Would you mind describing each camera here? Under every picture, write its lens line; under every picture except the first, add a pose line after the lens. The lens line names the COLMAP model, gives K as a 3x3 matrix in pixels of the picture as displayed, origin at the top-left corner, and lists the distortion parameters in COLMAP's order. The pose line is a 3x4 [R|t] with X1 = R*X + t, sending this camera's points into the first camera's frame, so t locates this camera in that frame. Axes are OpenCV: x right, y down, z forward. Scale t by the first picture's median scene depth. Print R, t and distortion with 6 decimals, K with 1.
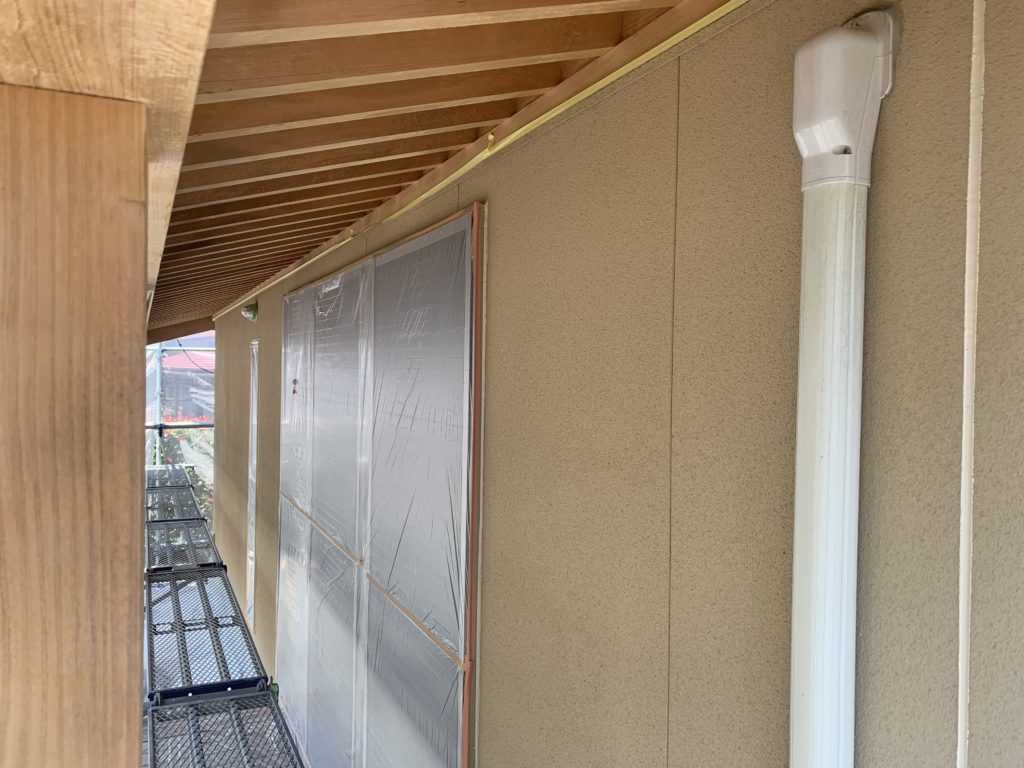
lens RADIAL K [[791.0, 0, 507.7], [0, 791.0, 384.4], [0, 0, 1]] dist [0.000554, -0.000013]
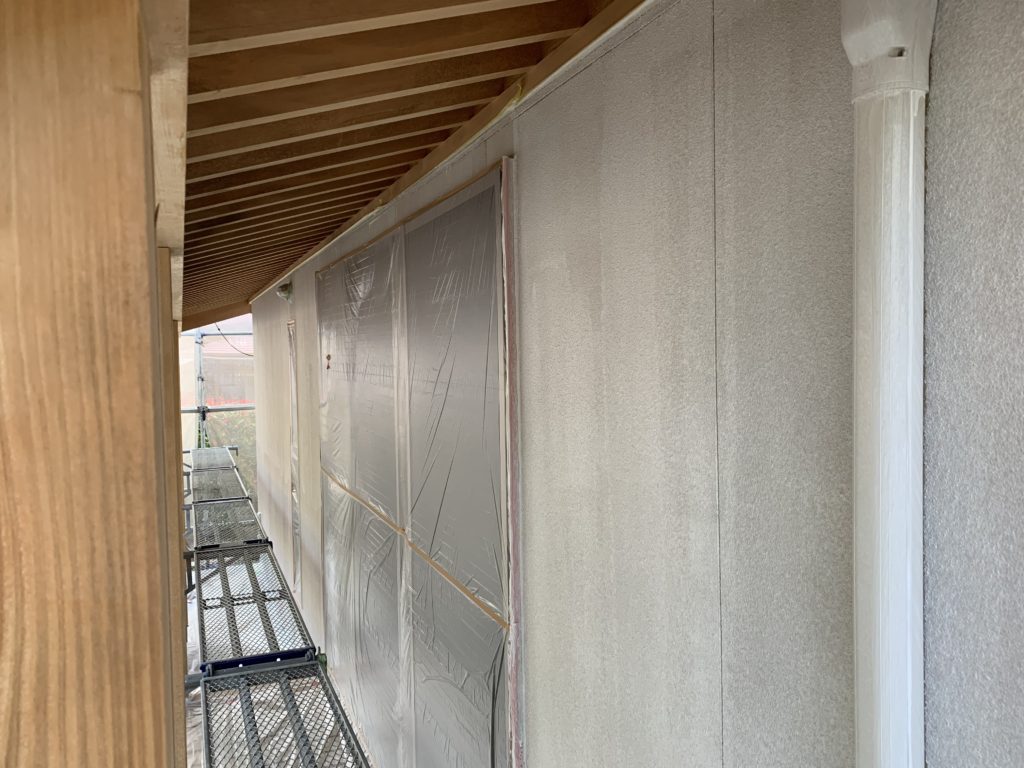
lens RADIAL K [[791.0, 0, 507.7], [0, 791.0, 384.4], [0, 0, 1]] dist [0.000554, -0.000013]
pose [[0.998357, -0.034339, -0.045868, -0.001349], [0.035709, 0.998930, 0.029395, 0.036522], [0.044809, -0.030985, 0.998515, 0.034169]]
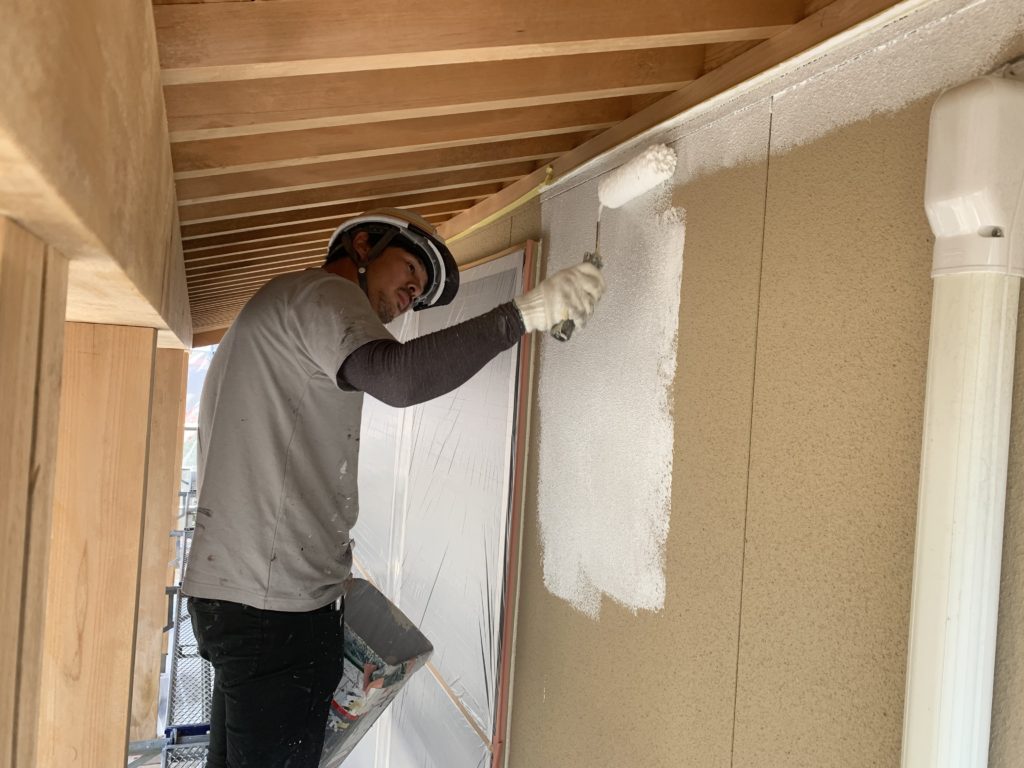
lens RADIAL K [[799.2, 0, 512.0], [0, 799.2, 384.0], [0, 0, 1]] dist [-0.041797, 0.053104]
pose [[0.997371, 0.046945, -0.055194, -0.002772], [-0.047869, 0.998733, -0.015546, -0.082493], [0.054394, 0.018147, 0.998355, 0.140692]]
